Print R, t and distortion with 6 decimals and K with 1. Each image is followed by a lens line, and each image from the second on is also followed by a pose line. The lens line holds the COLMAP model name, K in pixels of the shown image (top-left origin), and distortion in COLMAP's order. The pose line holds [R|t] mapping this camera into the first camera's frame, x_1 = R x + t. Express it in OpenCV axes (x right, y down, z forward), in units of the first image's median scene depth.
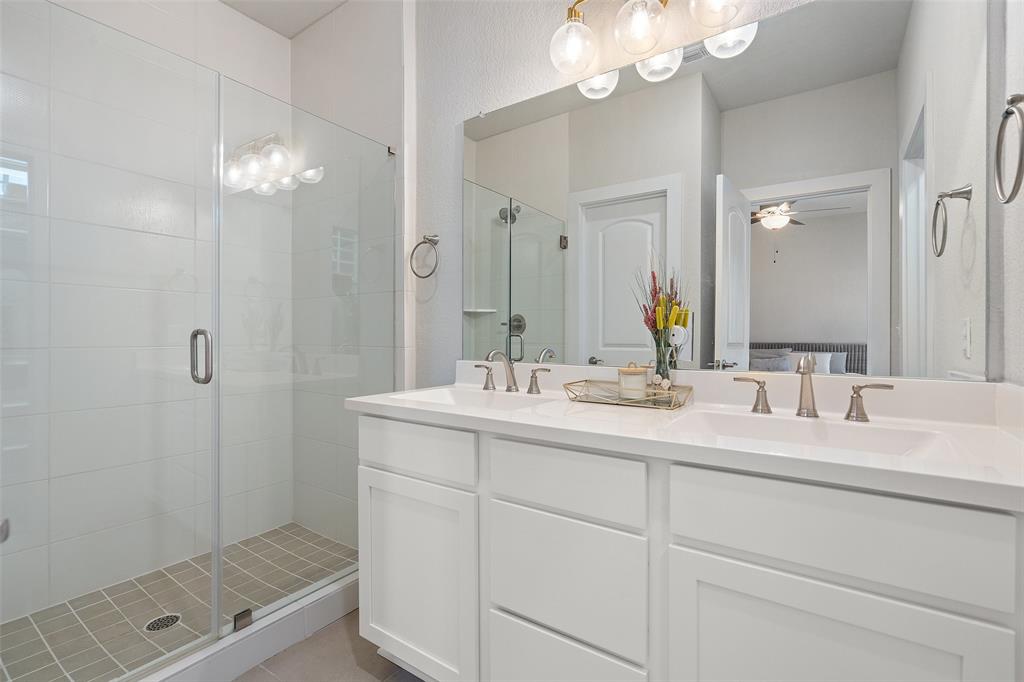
lens RADIAL K [[469.7, 0, 510.2], [0, 469.7, 338.9], [0, 0, 1]] dist [-0.005654, -0.000145]
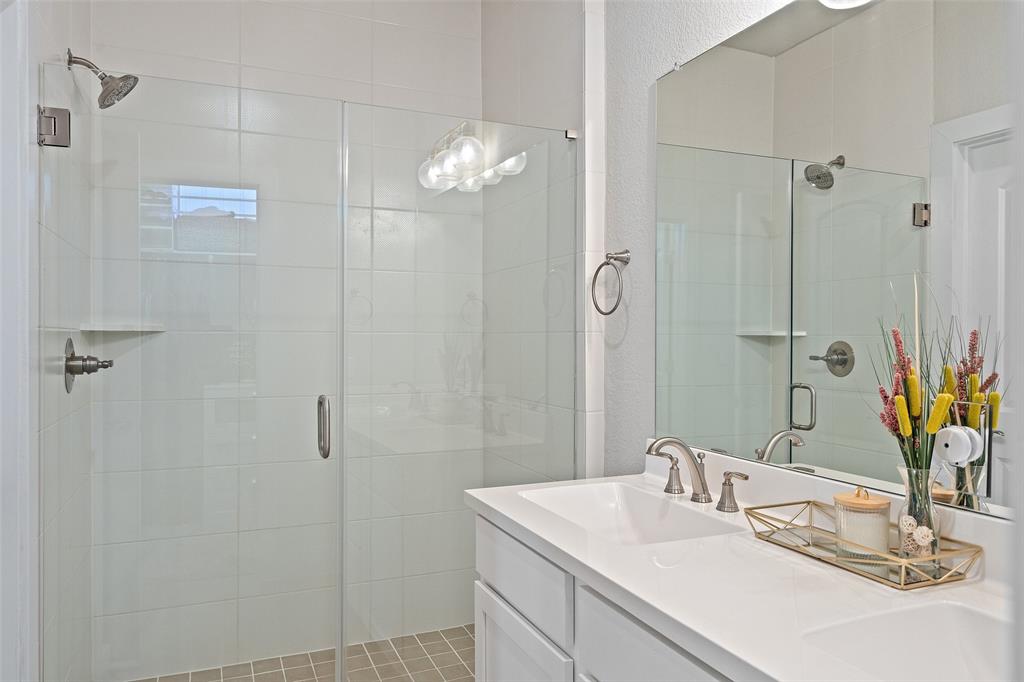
lens RADIAL K [[724.3, 0, 511.2], [0, 724.3, 341.2], [0, 0, 1]] dist [0.003272, -0.001775]
pose [[0.844106, 0.003455, -0.536165, 0.262071], [-0.002627, 0.999994, 0.002308, -0.089918], [0.536170, -0.000540, 0.844110, 0.022536]]
